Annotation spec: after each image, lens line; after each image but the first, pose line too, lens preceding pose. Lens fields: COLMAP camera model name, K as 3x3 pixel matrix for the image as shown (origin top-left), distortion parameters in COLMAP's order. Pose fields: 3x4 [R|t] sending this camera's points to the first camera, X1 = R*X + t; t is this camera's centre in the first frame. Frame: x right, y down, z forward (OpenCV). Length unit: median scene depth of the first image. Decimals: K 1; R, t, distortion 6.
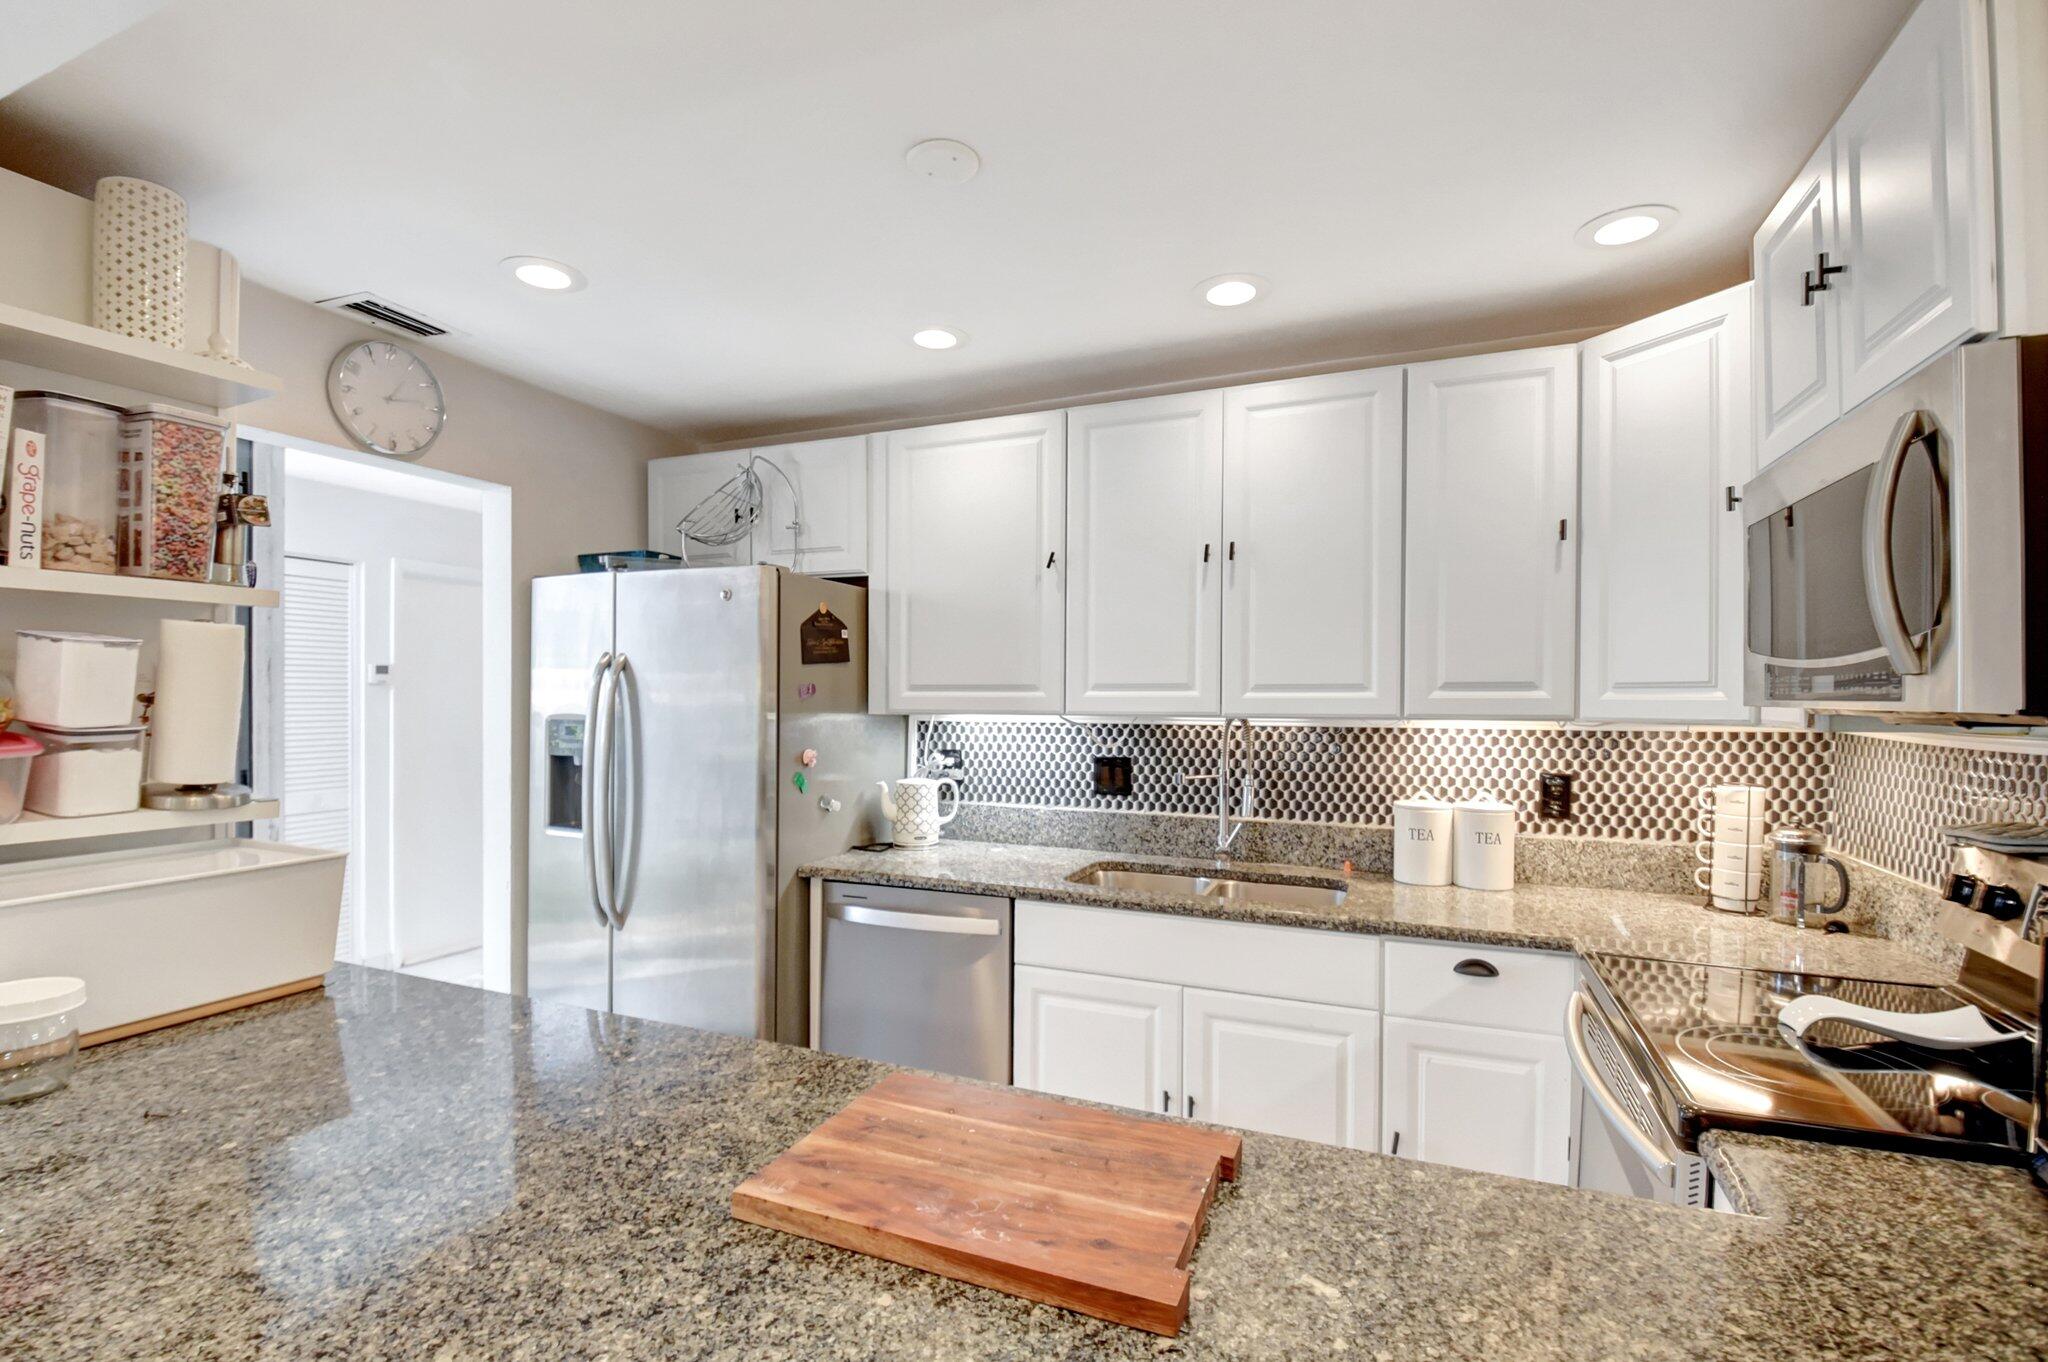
lens RADIAL K [[960.4, 0, 1017.0], [0, 960.4, 713.9], [0, 0, 1]] dist [0.000754, -0.015075]
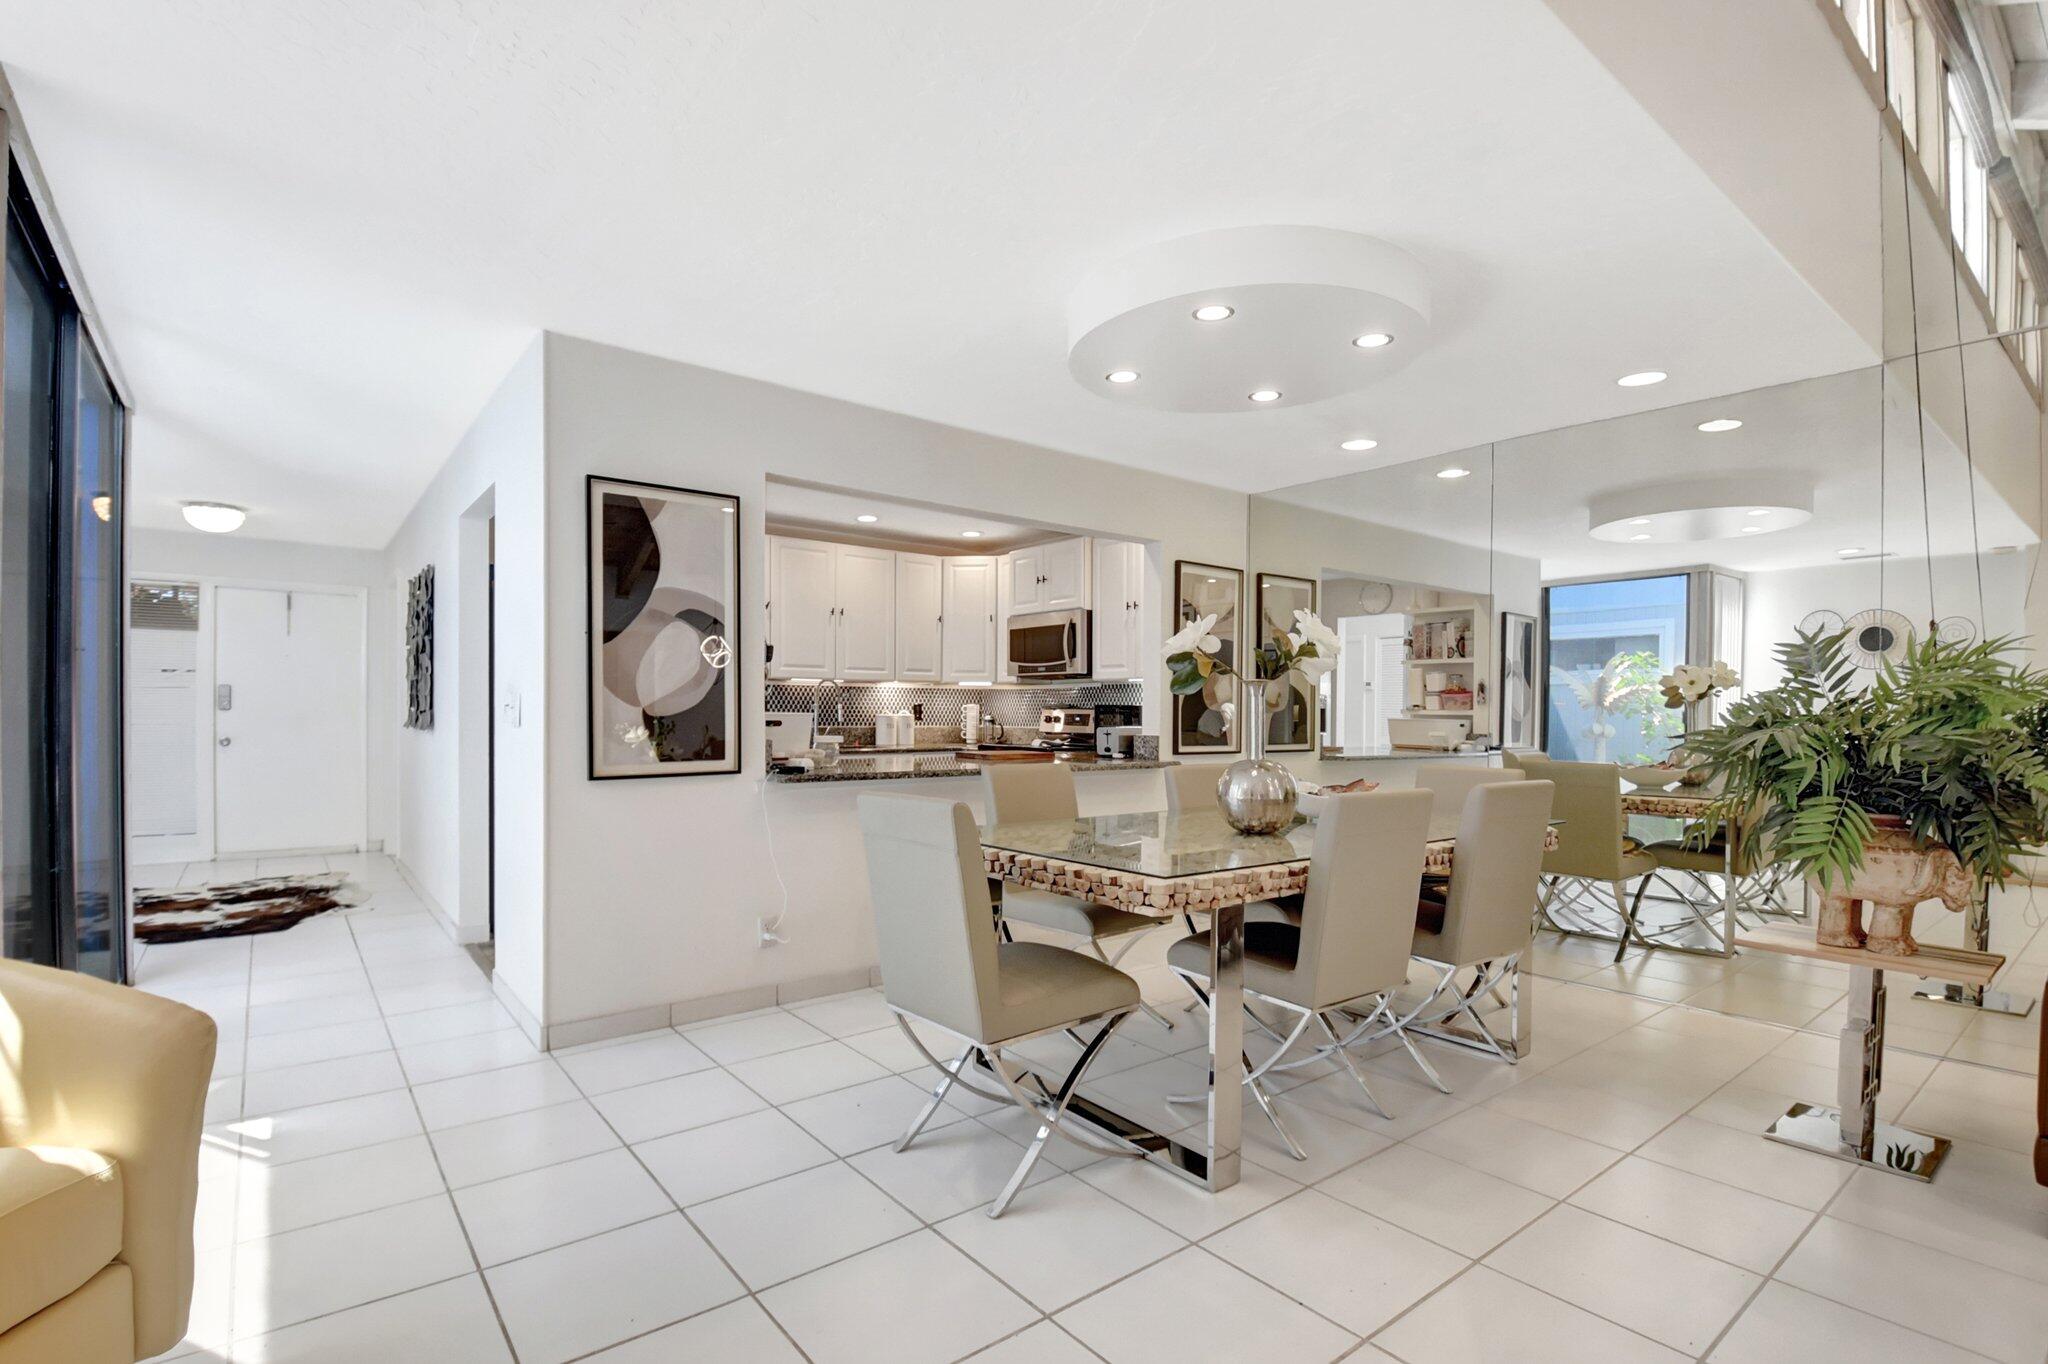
lens RADIAL K [[960.4, 0, 1017.0], [0, 960.4, 714.9], [0, 0, 1]] dist [0.000754, -0.015075]
pose [[0.486782, -0.001903, 0.873521, -1.734929], [0.016833, 0.999832, -0.007202, 0.121816], [-0.873361, 0.018209, 0.486732, -0.598082]]
